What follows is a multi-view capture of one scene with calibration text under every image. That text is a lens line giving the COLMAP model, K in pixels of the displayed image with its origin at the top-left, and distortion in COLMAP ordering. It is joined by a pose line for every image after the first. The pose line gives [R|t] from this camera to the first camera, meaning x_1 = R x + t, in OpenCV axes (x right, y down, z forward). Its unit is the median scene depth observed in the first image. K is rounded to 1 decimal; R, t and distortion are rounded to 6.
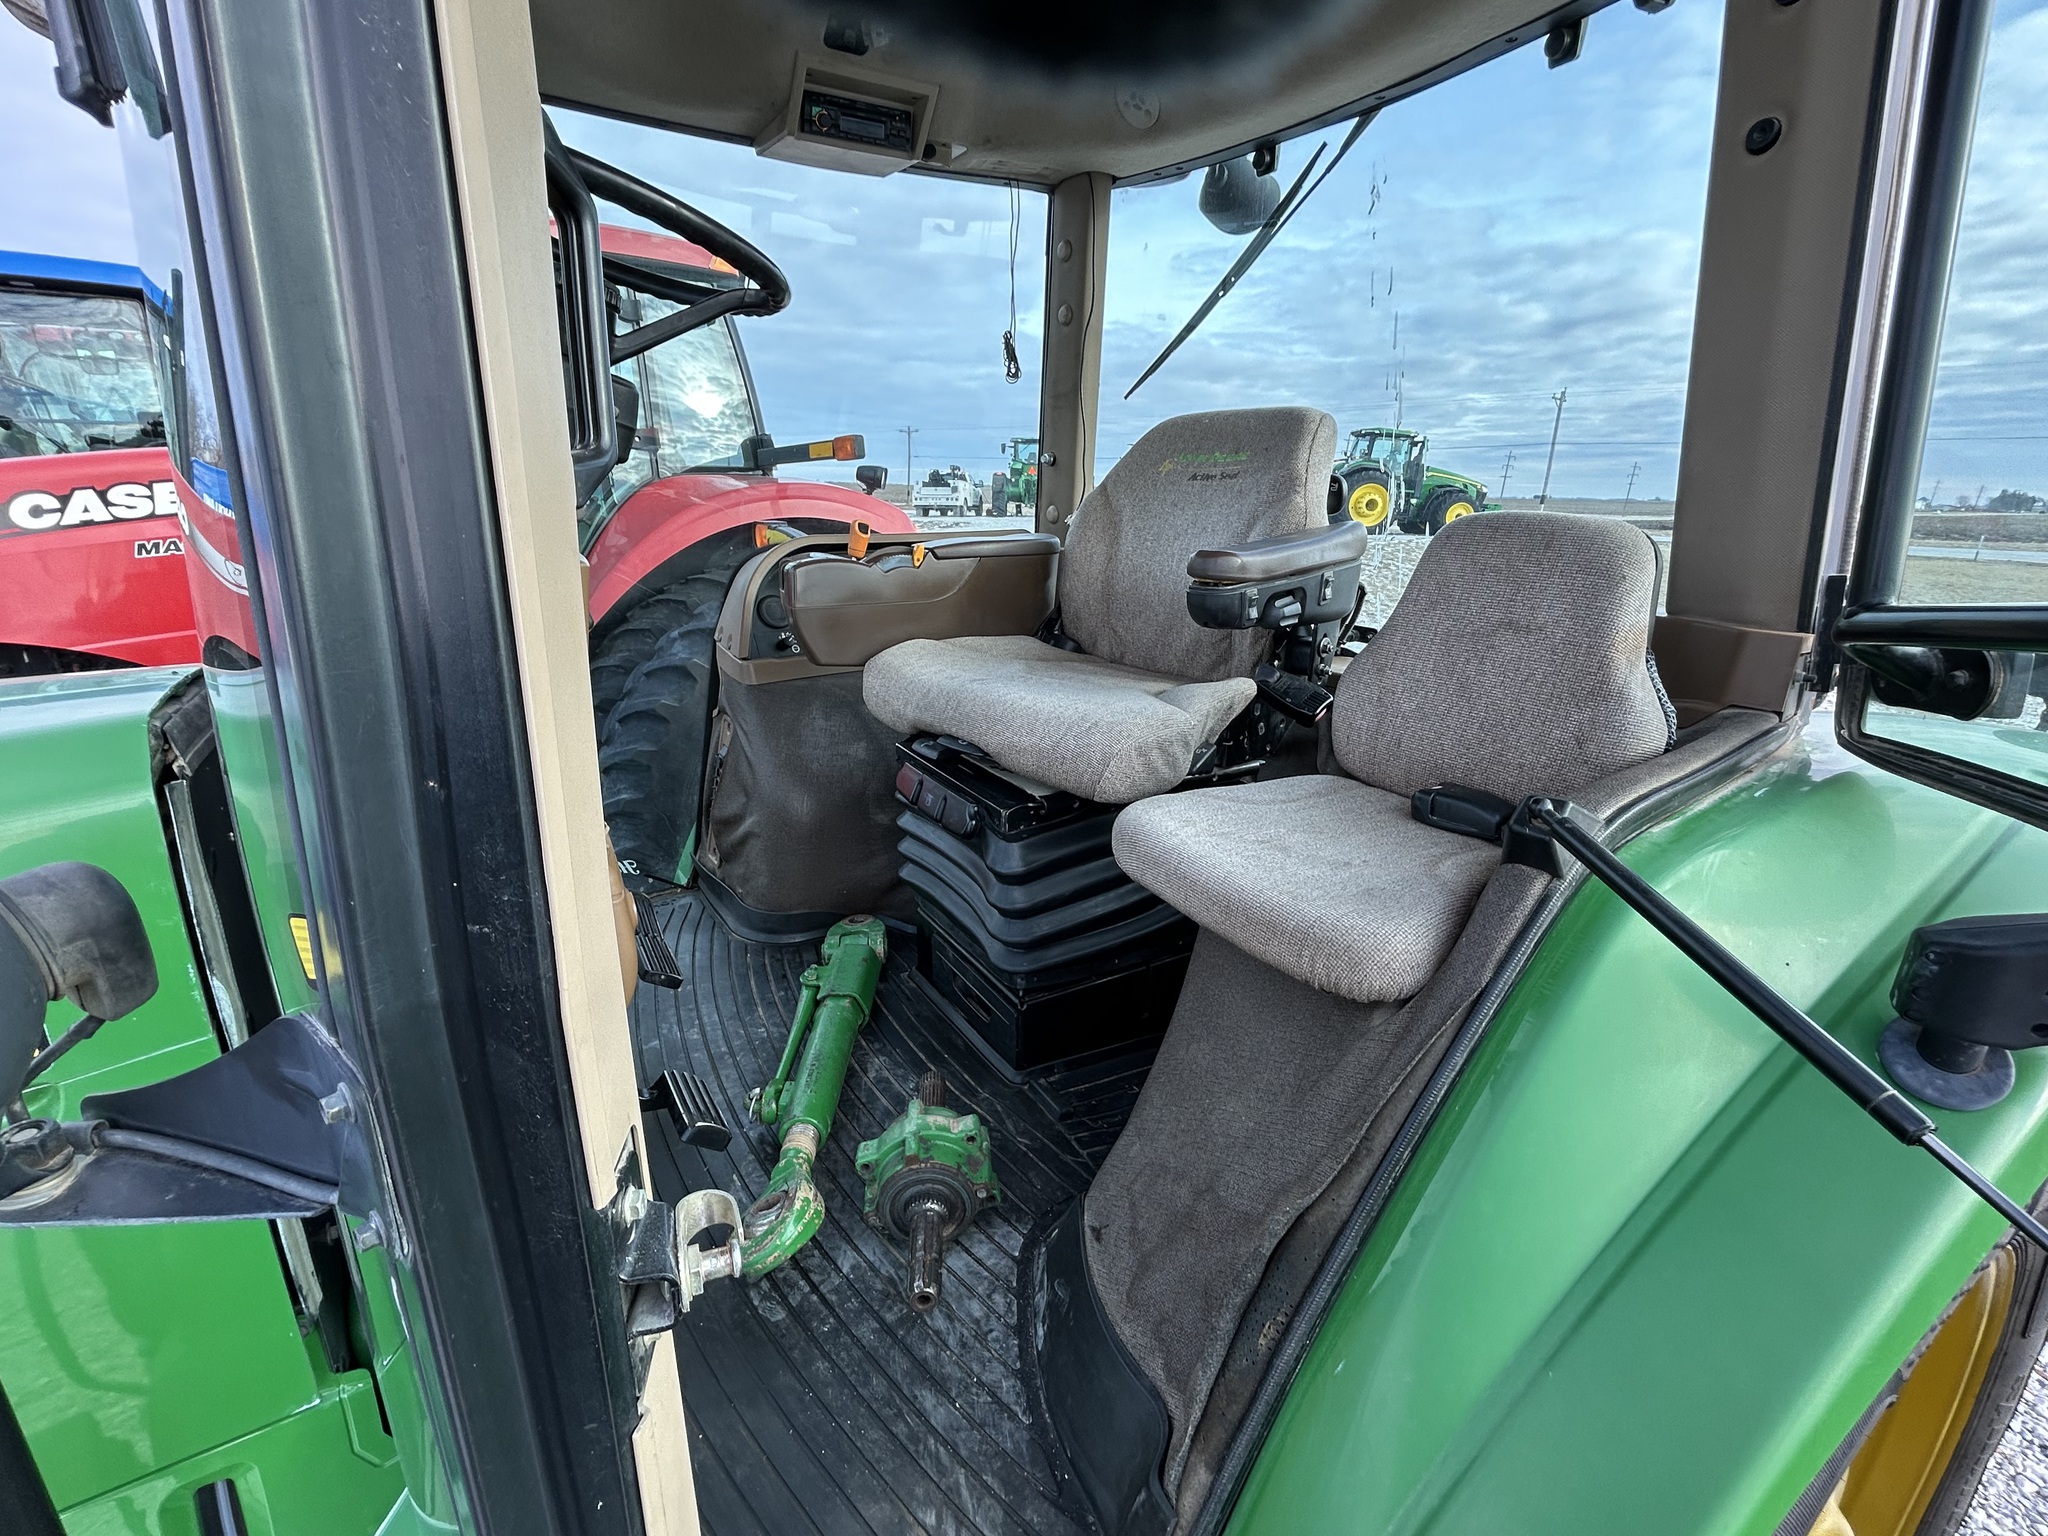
lens RADIAL K [[865.5, 0, 1031.3], [0, 865.5, 773.5], [0, 0, 1]] dist [-0.047498, 0.019011]
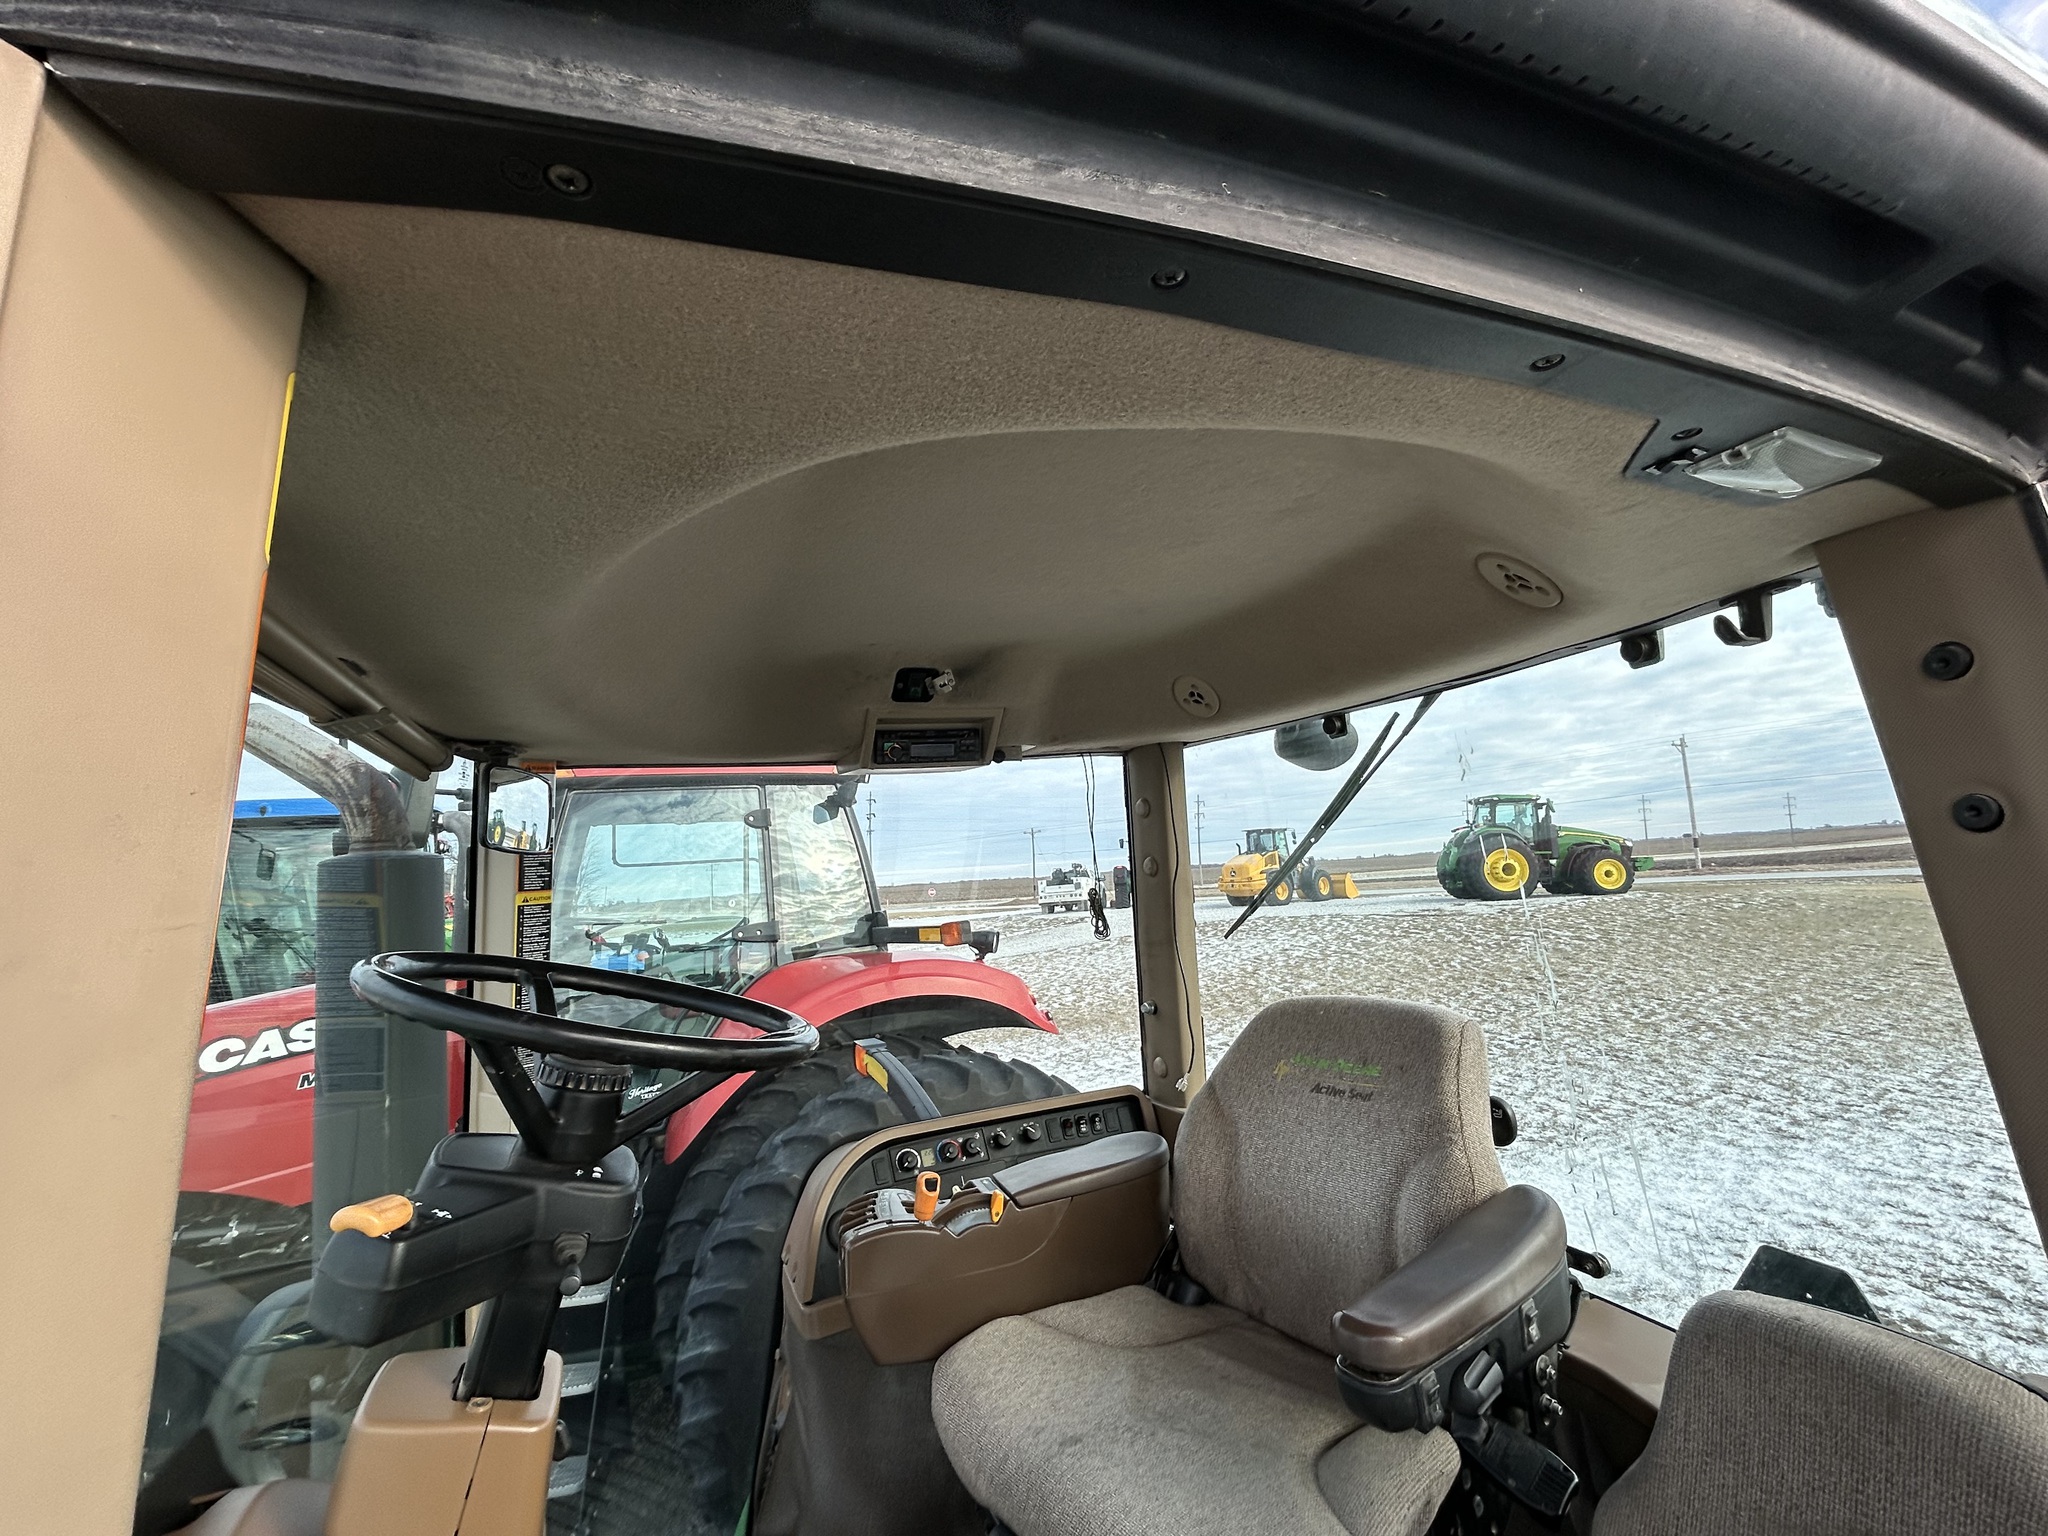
lens RADIAL K [[865.5, 0, 1031.3], [0, 865.5, 773.5], [0, 0, 1]] dist [-0.047498, 0.019011]
pose [[0.986410, -0.104587, -0.126715, 0.041100], [0.040978, 0.903463, -0.426703, -0.220580], [0.159110, 0.415711, 0.895471, 0.062158]]
